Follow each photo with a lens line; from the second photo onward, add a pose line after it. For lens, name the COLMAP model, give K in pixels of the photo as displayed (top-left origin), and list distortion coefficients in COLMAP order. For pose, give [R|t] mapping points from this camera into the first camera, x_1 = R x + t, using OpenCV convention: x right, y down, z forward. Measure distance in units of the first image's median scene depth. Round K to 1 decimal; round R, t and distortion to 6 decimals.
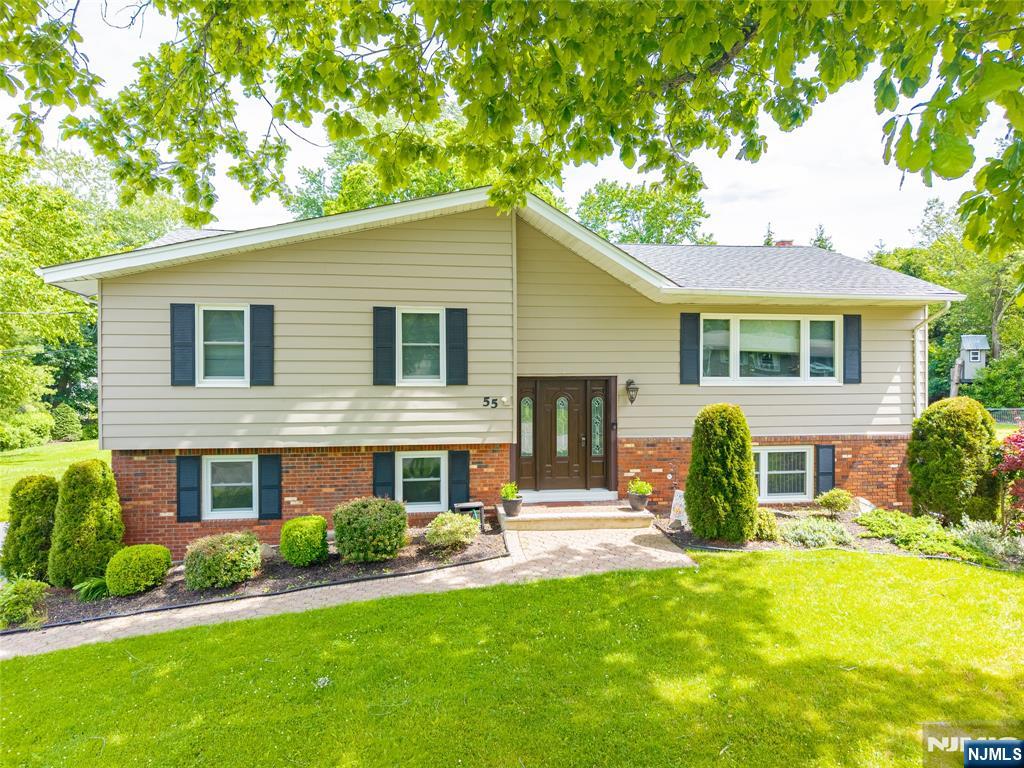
lens RADIAL K [[688.6, 0, 515.5], [0, 688.6, 393.9], [0, 0, 1]] dist [0.025362, -0.028896]
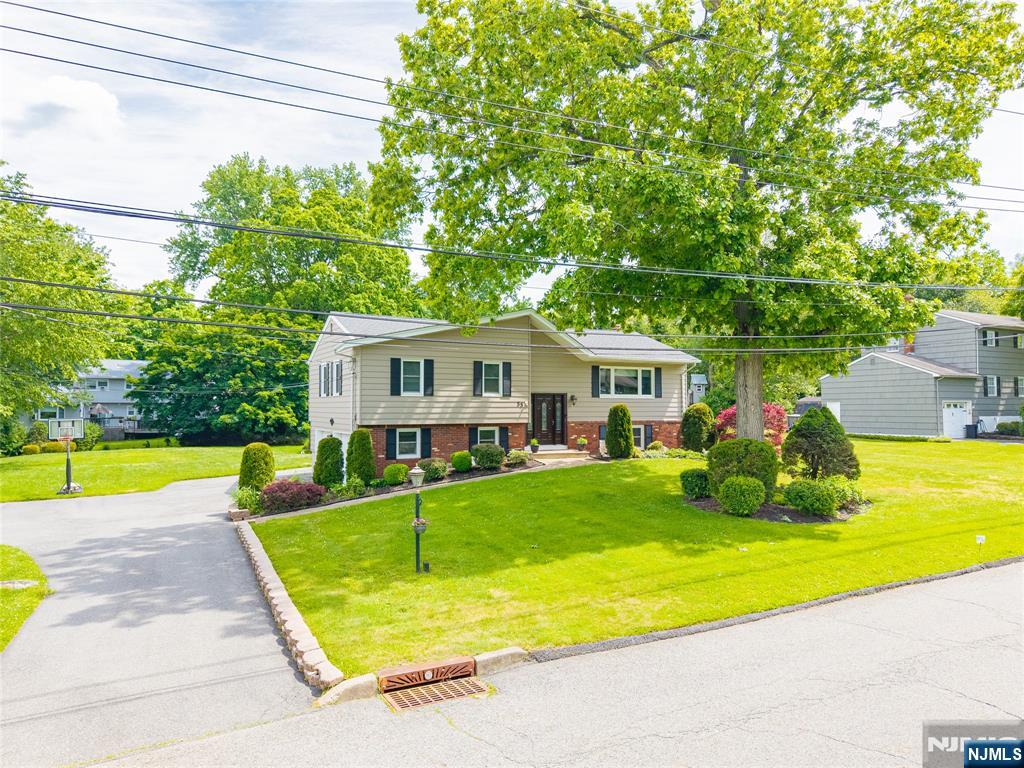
lens RADIAL K [[688.6, 0, 514.2], [0, 688.6, 382.5], [0, 0, 1]] dist [0.025362, -0.028896]
pose [[0.945265, 0.012198, 0.326075, -0.790214], [0.007798, 0.998171, -0.059947, 0.076463], [-0.326209, 0.059209, 0.943441, -1.113362]]
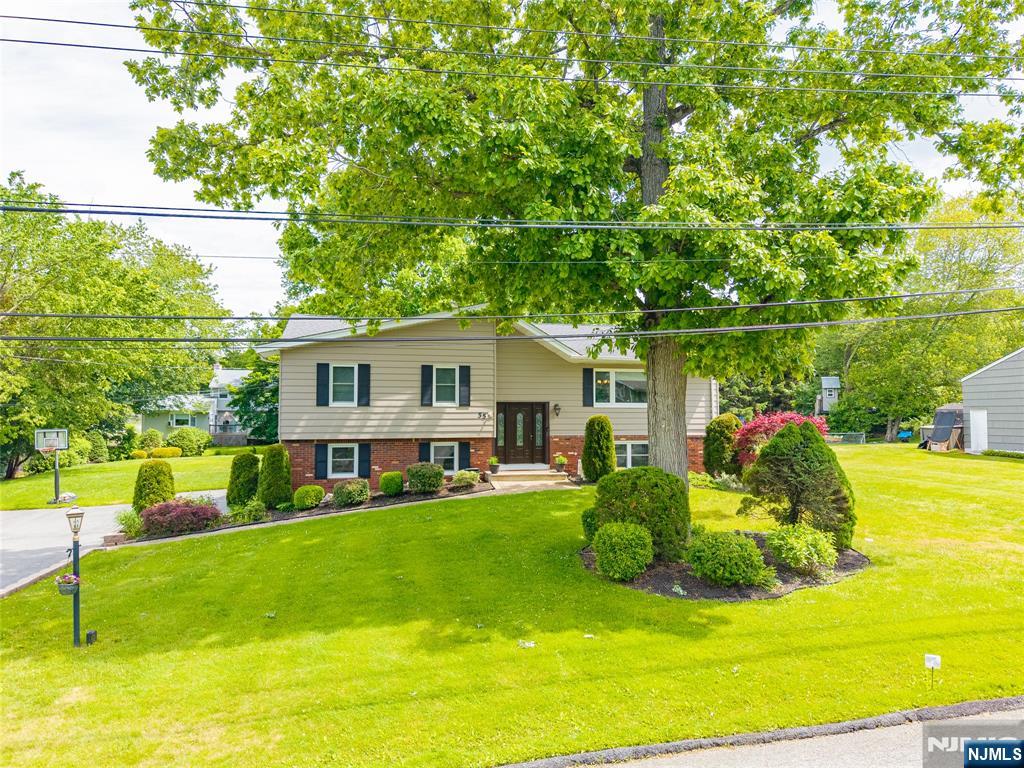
lens RADIAL K [[688.6, 0, 518.3], [0, 688.6, 383.5], [0, 0, 1]] dist [0.025362, -0.028896]
pose [[0.996875, 0.003938, 0.078901, -0.086980], [0.001476, 0.997654, -0.068437, 0.054756], [-0.078985, 0.068339, 0.994531, -0.893503]]
